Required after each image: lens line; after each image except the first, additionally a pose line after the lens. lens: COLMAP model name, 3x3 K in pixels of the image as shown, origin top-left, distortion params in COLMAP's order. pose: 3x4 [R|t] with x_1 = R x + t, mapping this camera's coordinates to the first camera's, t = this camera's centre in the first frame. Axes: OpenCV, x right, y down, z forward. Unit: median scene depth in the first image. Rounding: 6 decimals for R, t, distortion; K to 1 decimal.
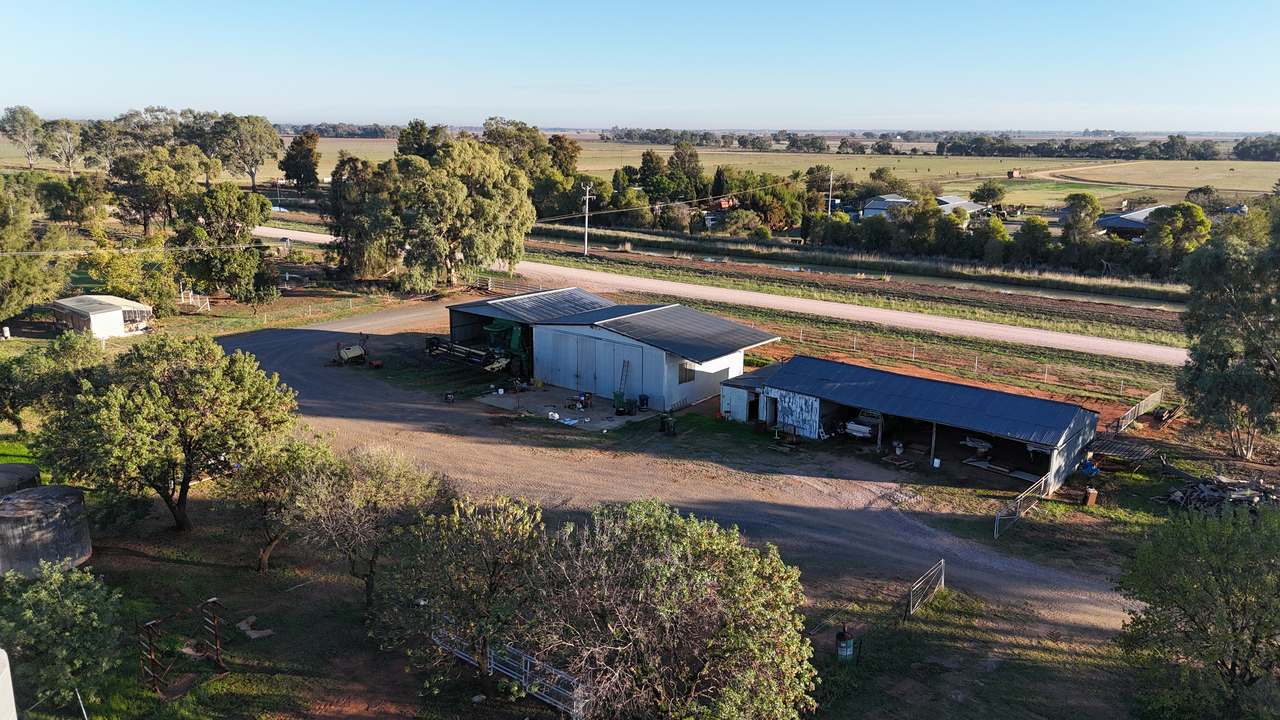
lens RADIAL K [[938.1, 0, 640.0], [0, 938.1, 360.0], [0, 0, 1]] dist [0.064552, -0.059797]
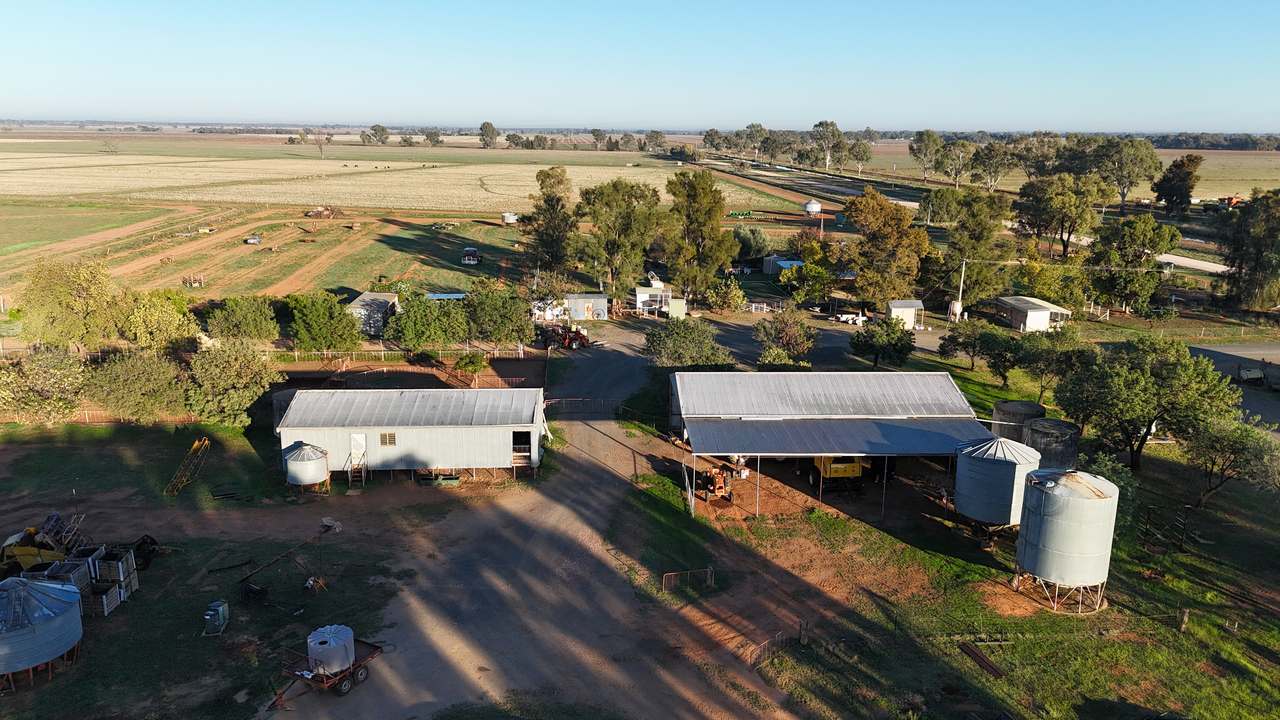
lens RADIAL K [[938.1, 0, 640.0], [0, 938.1, 360.0], [0, 0, 1]] dist [0.064552, -0.059797]
pose [[0.685246, 0.171956, -0.707721, 0.002135], [-0.178036, 0.981797, 0.066167, 0.022969], [0.706216, 0.080659, 0.703387, -0.257172]]
